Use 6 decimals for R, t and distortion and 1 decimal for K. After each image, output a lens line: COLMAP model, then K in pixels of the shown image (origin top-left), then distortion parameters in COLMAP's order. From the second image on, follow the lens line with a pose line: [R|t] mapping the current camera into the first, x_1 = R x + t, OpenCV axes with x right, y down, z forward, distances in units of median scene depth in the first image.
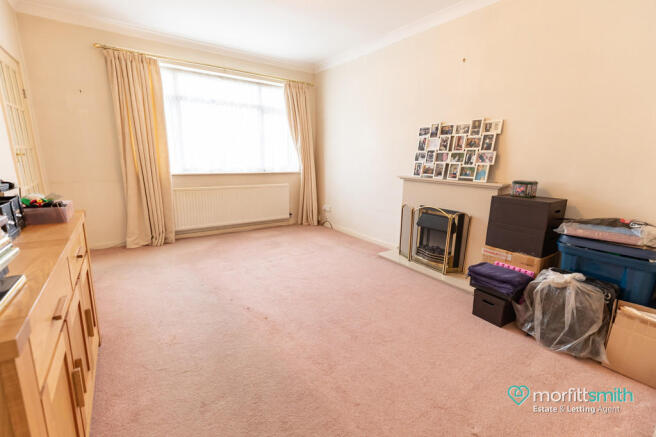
lens RADIAL K [[292.7, 0, 328.0], [0, 292.7, 218.5], [0, 0, 1]] dist [0.019845, -0.000324]
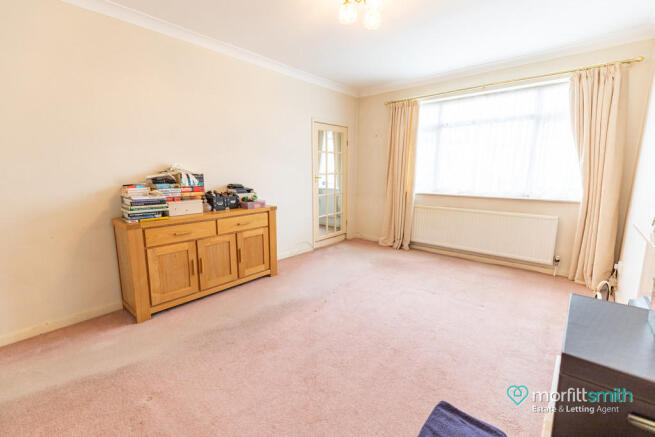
lens RADIAL K [[292.3, 0, 327.5], [0, 292.3, 218.5], [0, 0, 1]] dist [0.019845, -0.000324]
pose [[0.250316, 0.139365, -0.958081, 0.440950], [-0.205524, 0.974680, 0.088083, -0.069330], [0.946098, 0.174860, 0.272621, 0.312478]]
